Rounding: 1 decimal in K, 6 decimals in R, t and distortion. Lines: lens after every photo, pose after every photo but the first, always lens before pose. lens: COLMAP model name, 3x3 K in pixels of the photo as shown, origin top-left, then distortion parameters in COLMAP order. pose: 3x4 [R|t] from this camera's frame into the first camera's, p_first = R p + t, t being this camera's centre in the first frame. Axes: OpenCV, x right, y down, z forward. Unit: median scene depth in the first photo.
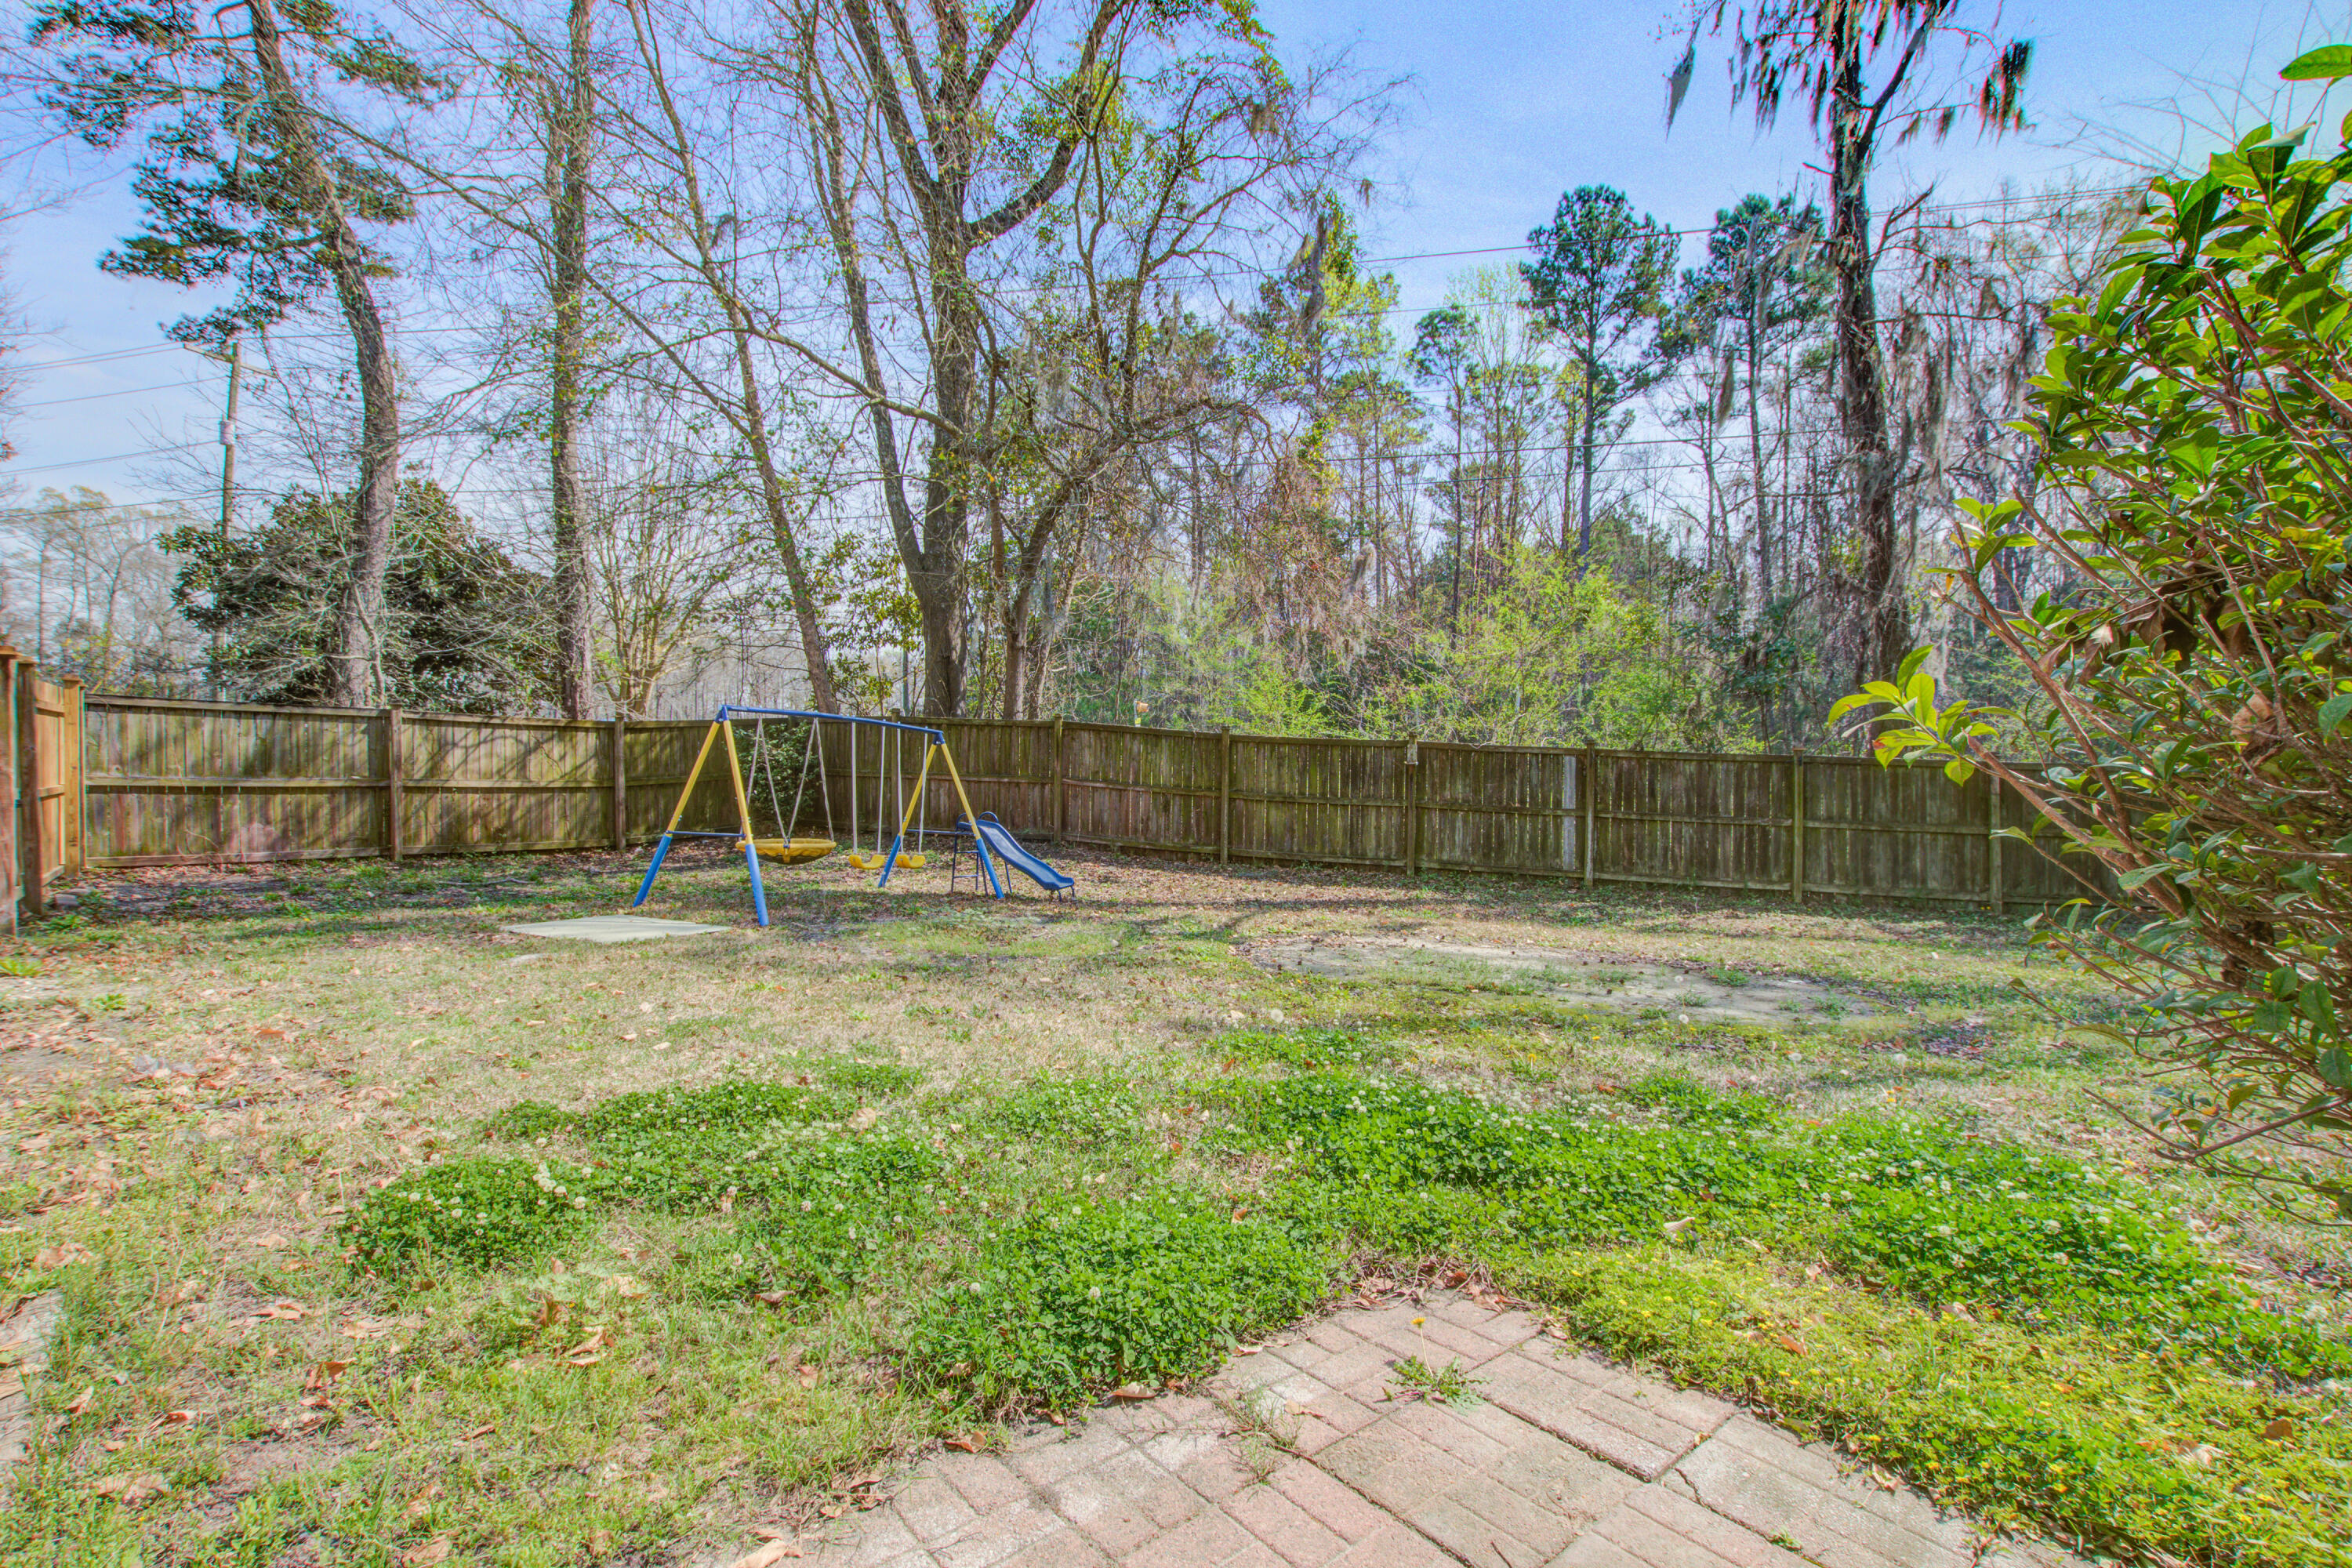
lens RADIAL K [[1051.0, 0, 1175.8], [0, 1051.0, 790.7], [0, 0, 1]] dist [-0.030059, 0.004558]
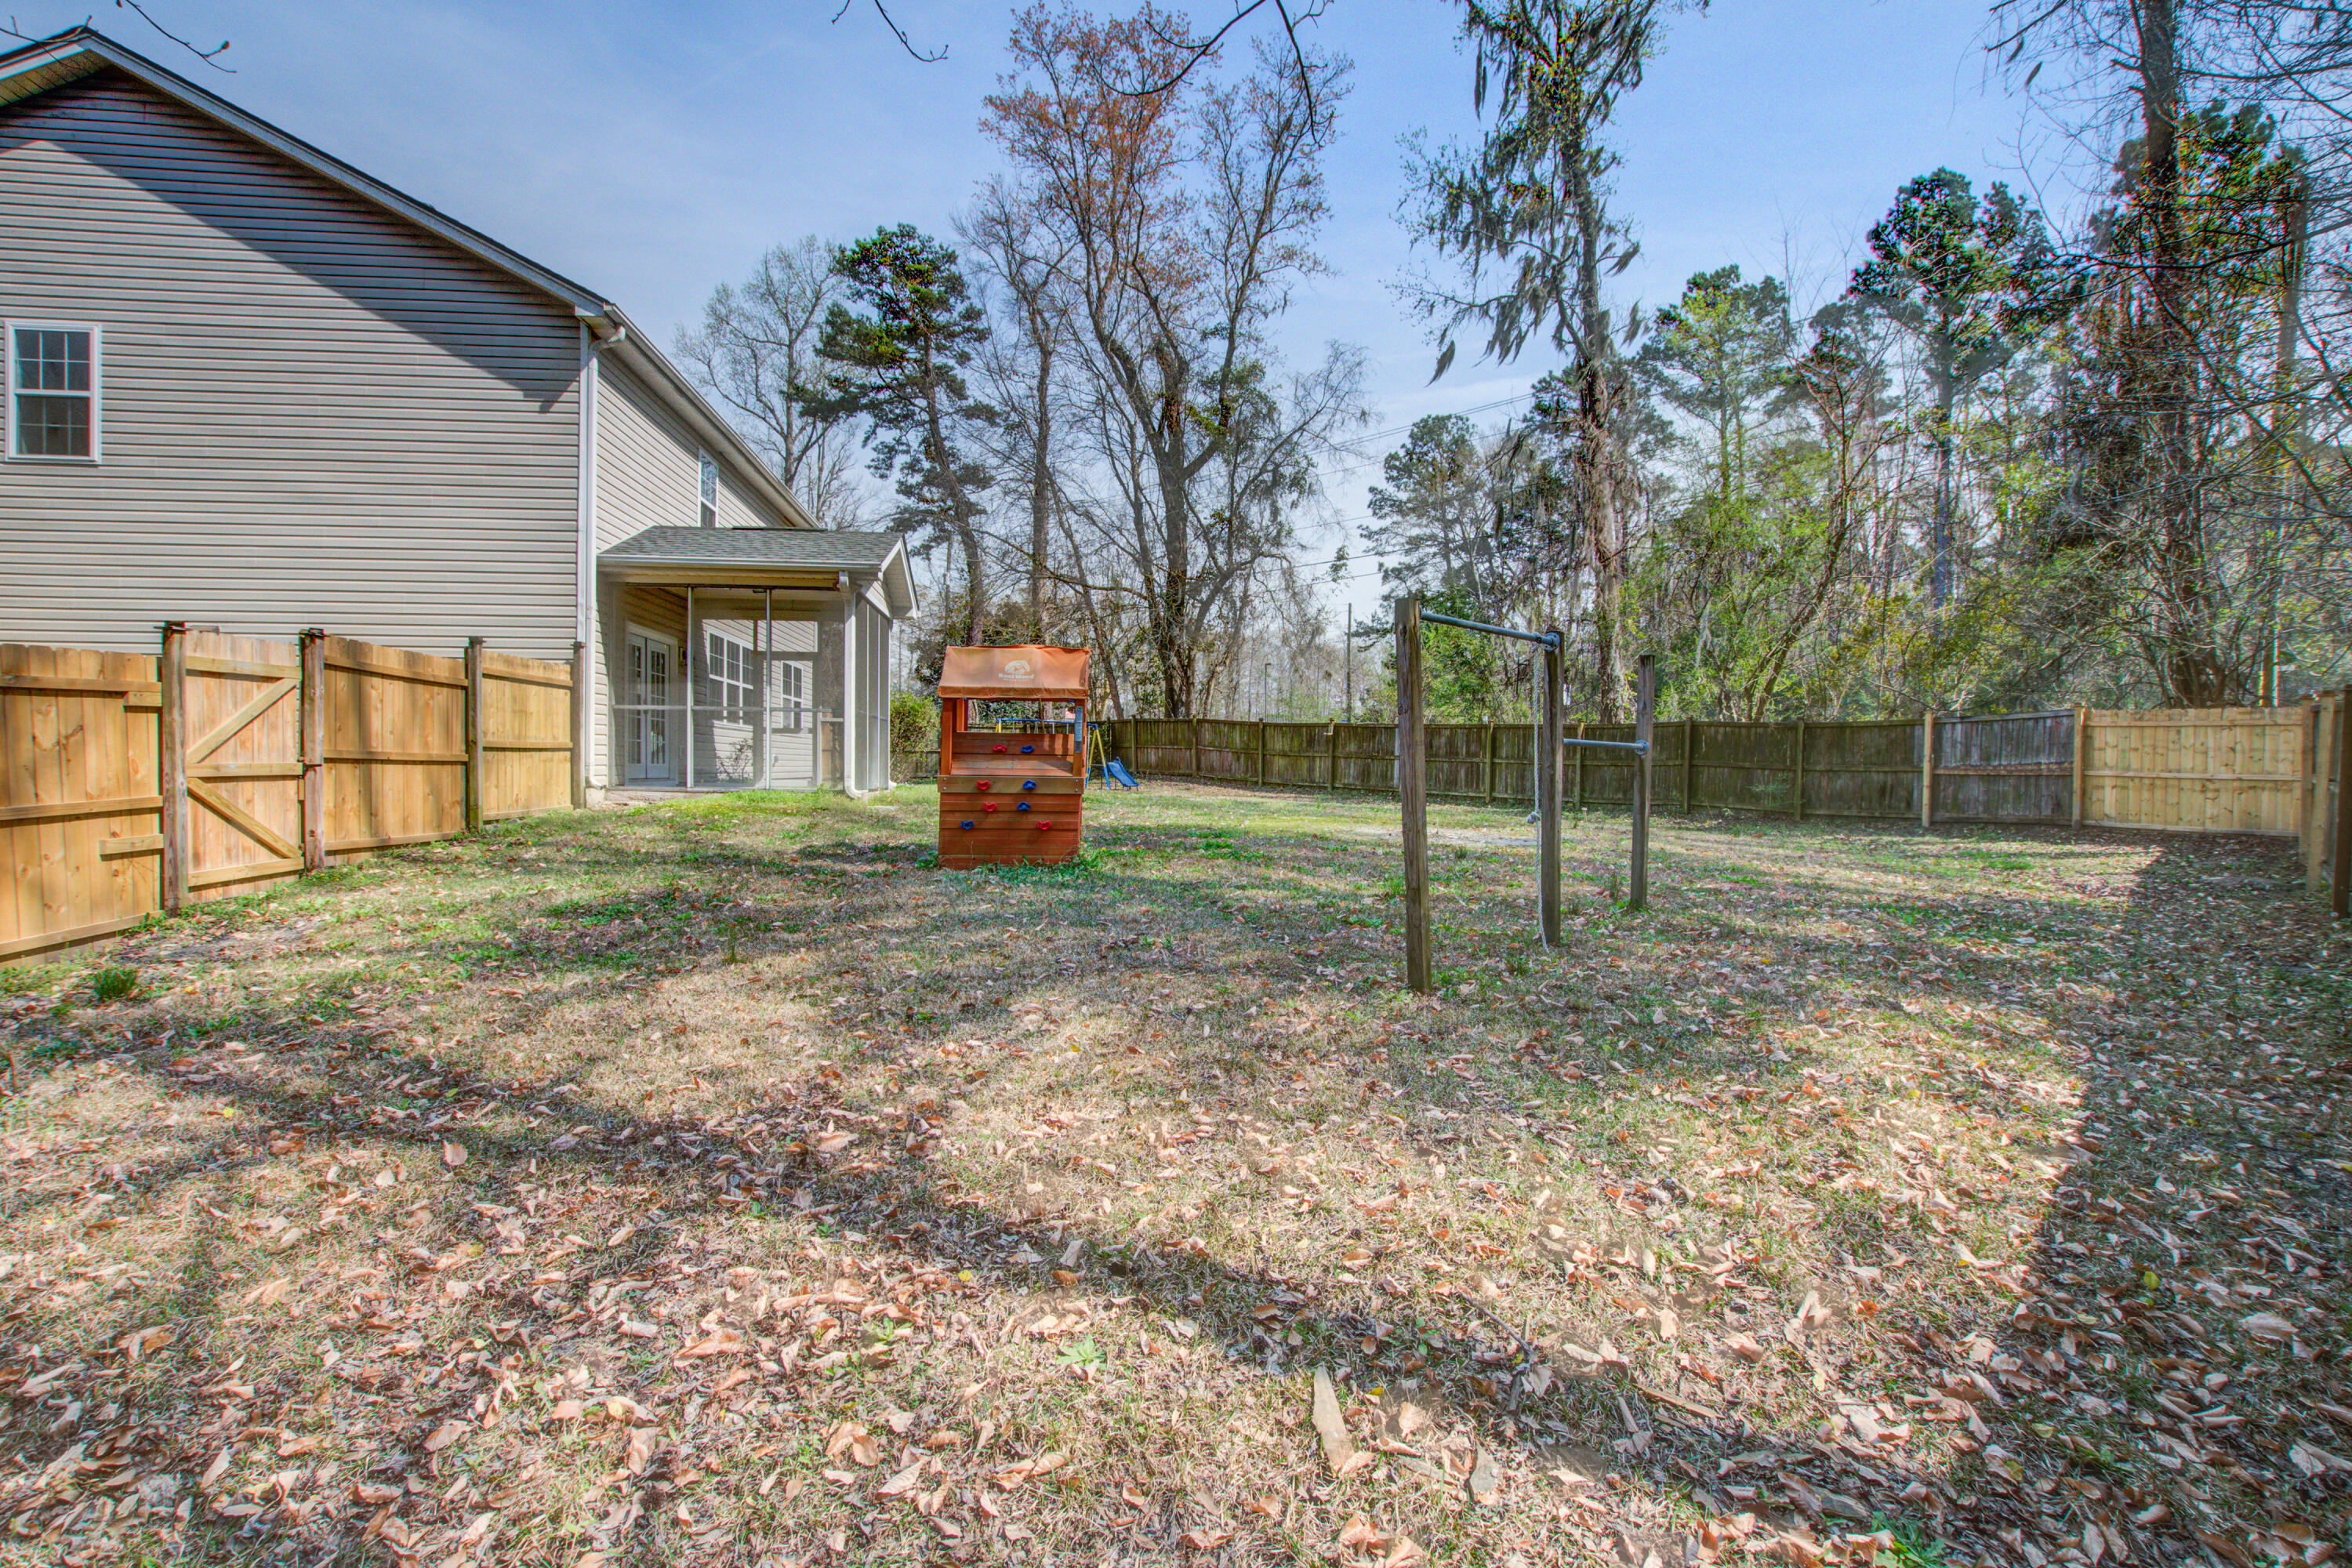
lens RADIAL K [[1051.0, 0, 1170.0], [0, 1051.0, 786.5], [0, 0, 1]] dist [-0.030059, 0.004558]
pose [[0.825380, 0.005527, -0.564550, 0.886784], [-0.004885, 0.999985, 0.002648, 0.055666], [0.564556, 0.000573, 0.825395, -0.641174]]
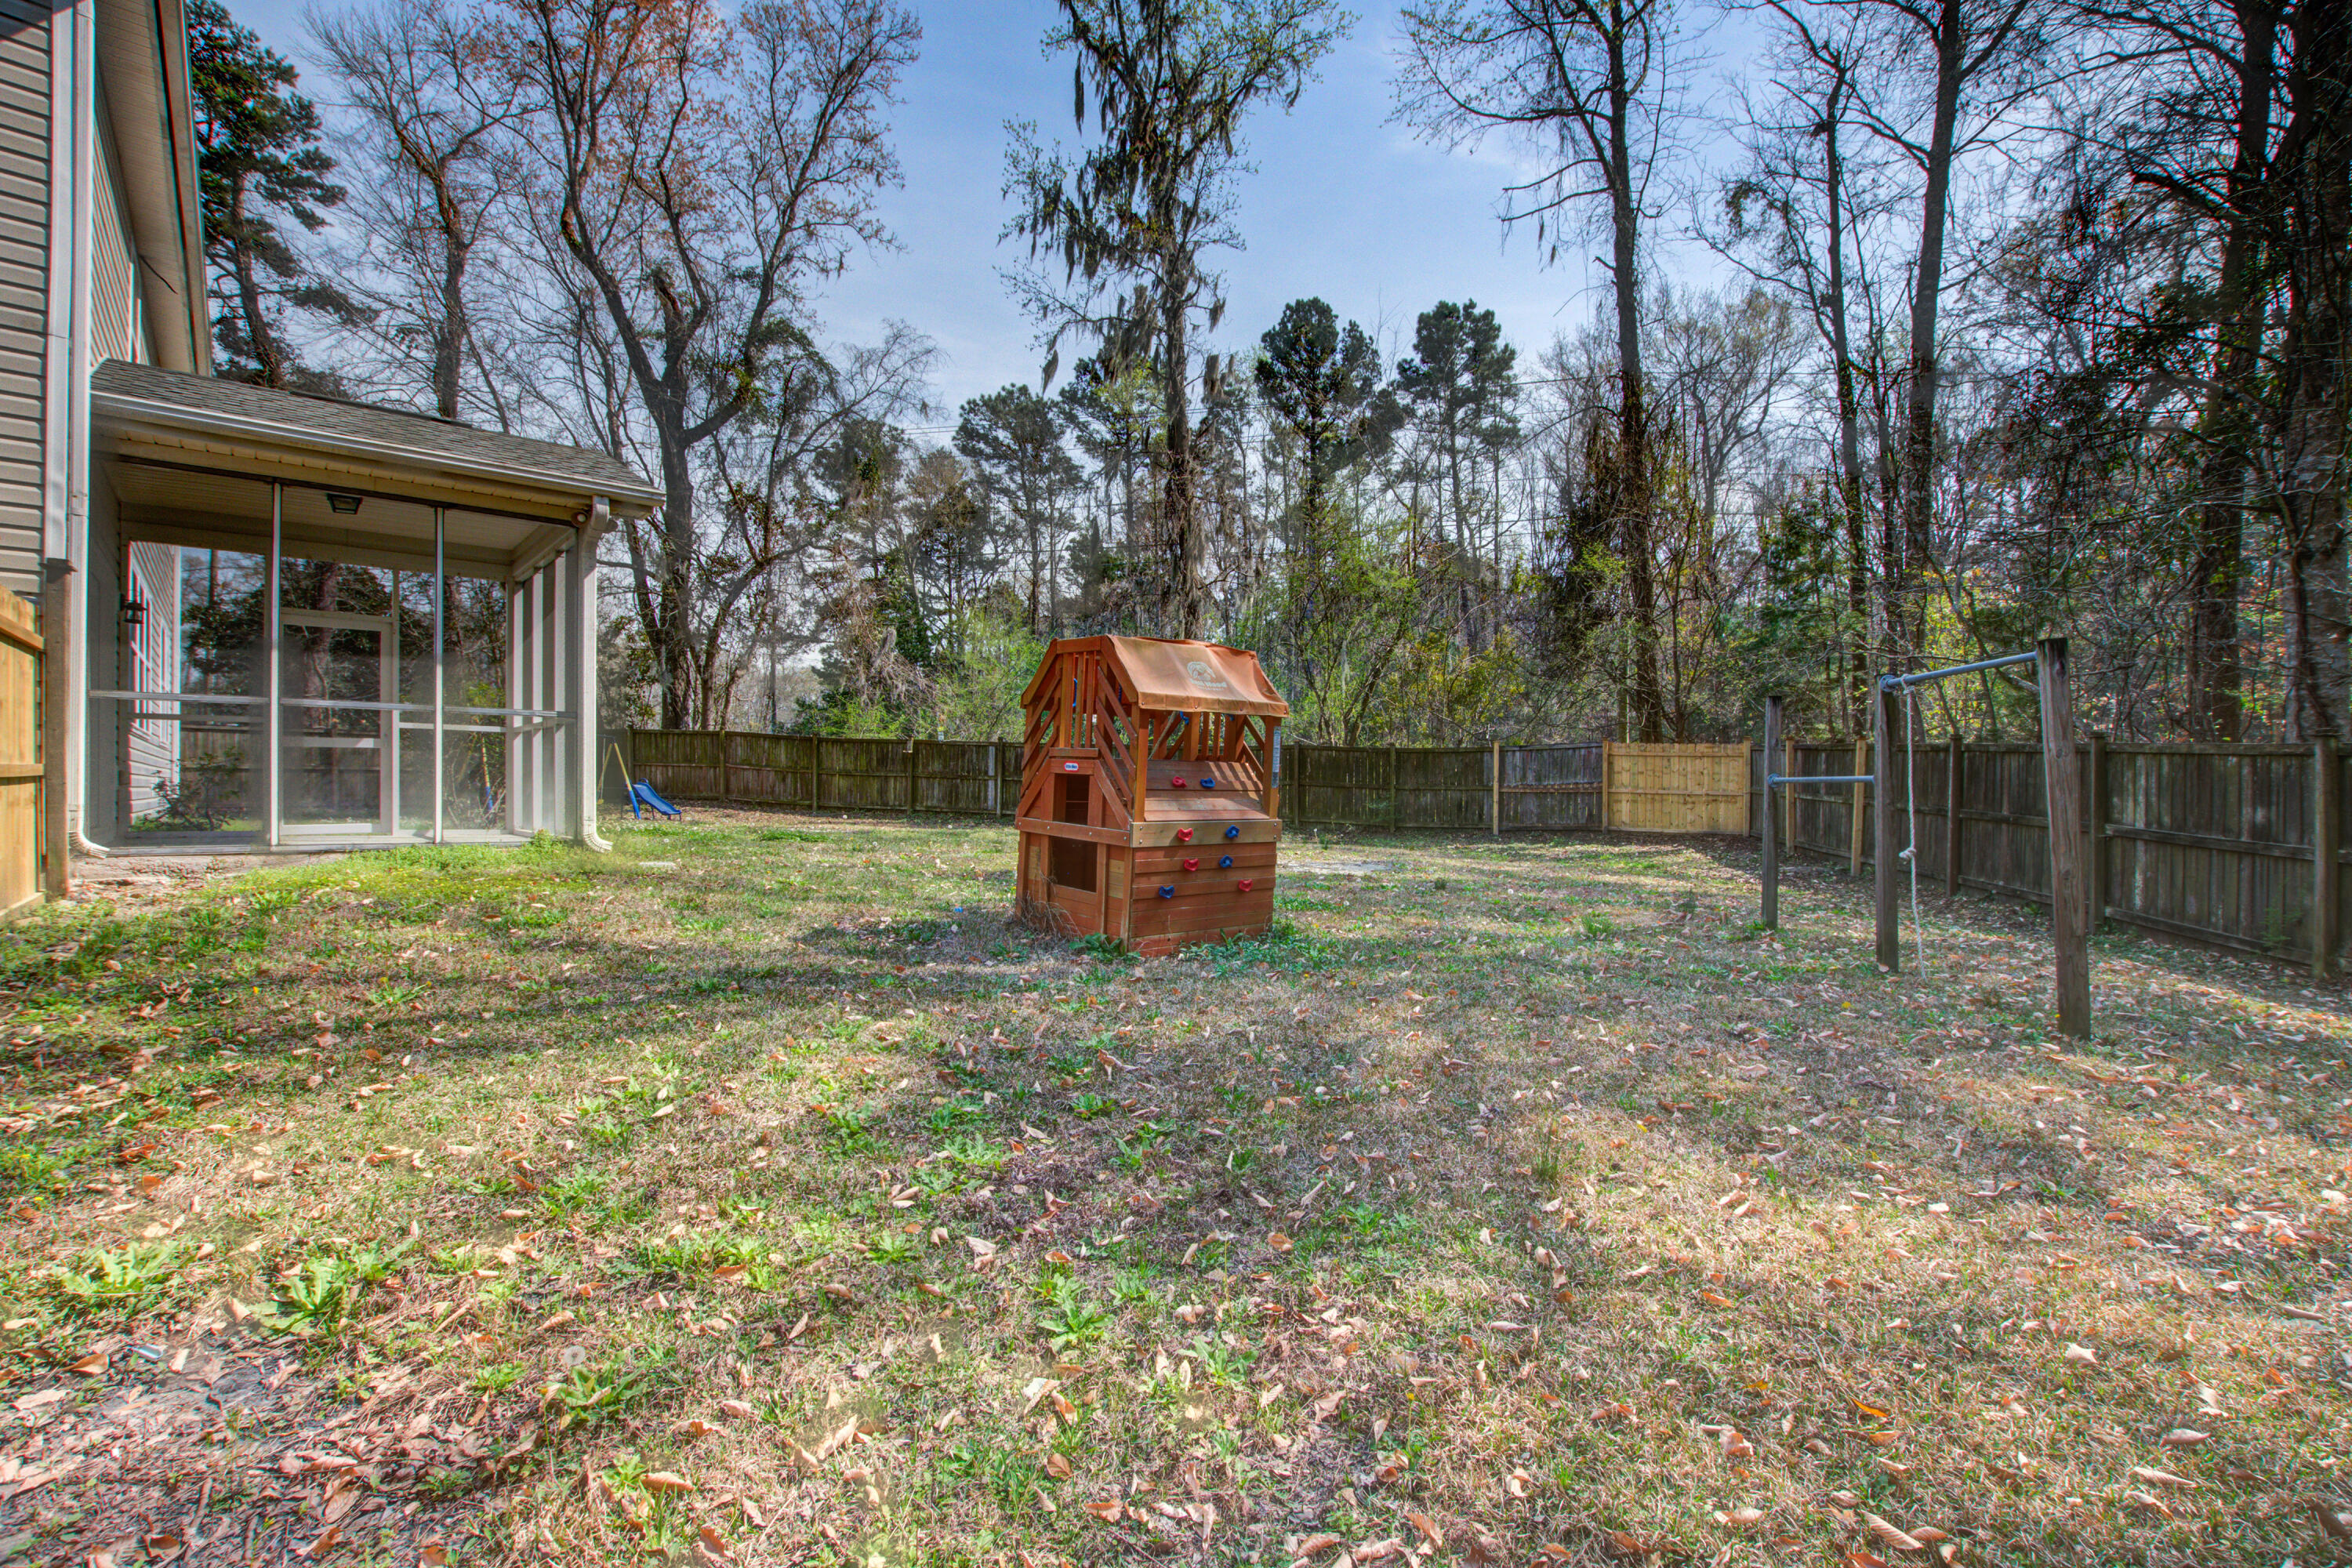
lens RADIAL K [[1051.0, 0, 1181.4], [0, 1051.0, 785.7], [0, 0, 1]] dist [-0.030059, 0.004558]
pose [[0.999629, -0.011006, 0.024930, 0.521341], [0.011261, 0.999885, -0.010121, 0.044188], [-0.024815, 0.010398, 0.999638, -0.635042]]
